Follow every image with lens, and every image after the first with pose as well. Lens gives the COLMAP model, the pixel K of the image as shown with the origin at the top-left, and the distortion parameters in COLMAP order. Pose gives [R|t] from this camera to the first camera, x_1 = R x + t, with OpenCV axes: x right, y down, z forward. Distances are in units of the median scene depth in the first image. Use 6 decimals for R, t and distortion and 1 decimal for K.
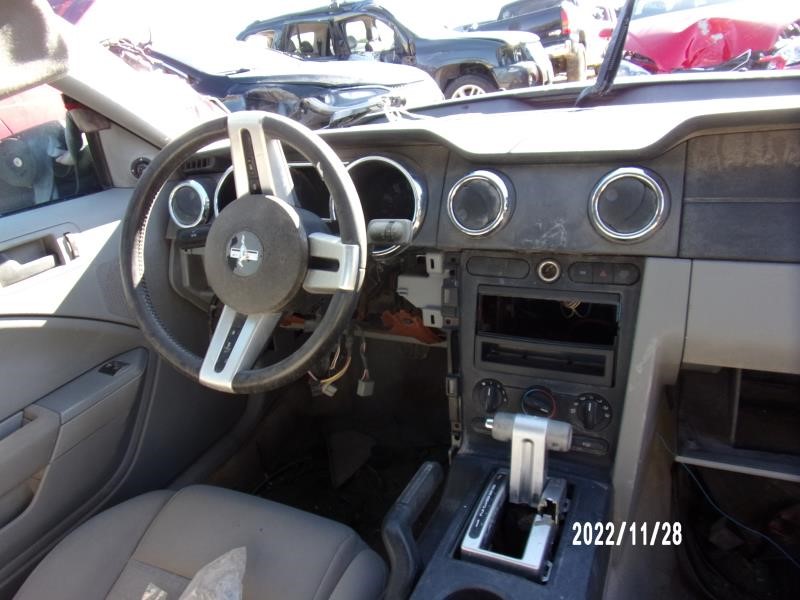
lens RADIAL K [[577.5, 0, 400.0], [0, 577.5, 300.0], [0, 0, 1]] dist [-0.004616, -0.002267]
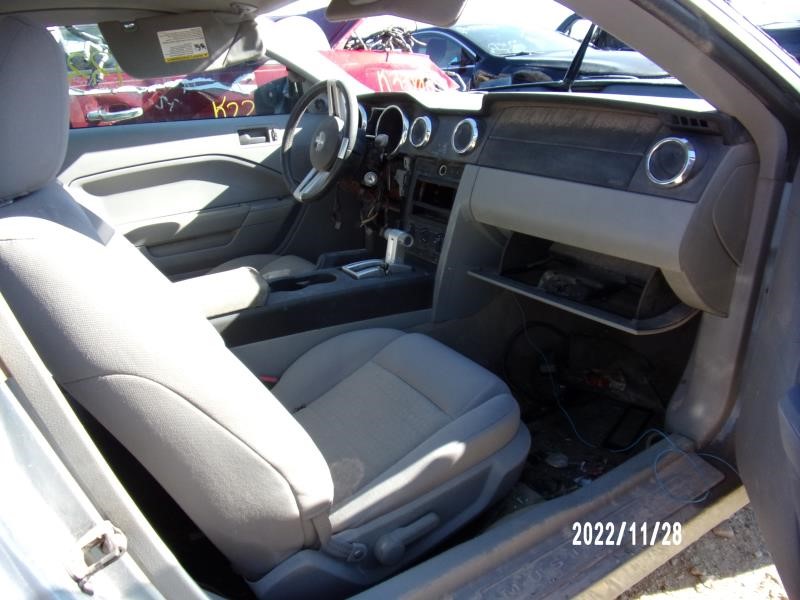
lens RADIAL K [[559.3, 0, 400.0], [0, 559.3, 300.0], [0, 0, 1]] dist [-0.047271, -0.000073]
pose [[0.857014, 0.258809, -0.445583, 1.015854], [-0.239272, 0.965715, 0.100714, 0.203005], [0.456372, 0.020303, 0.889557, -0.678007]]
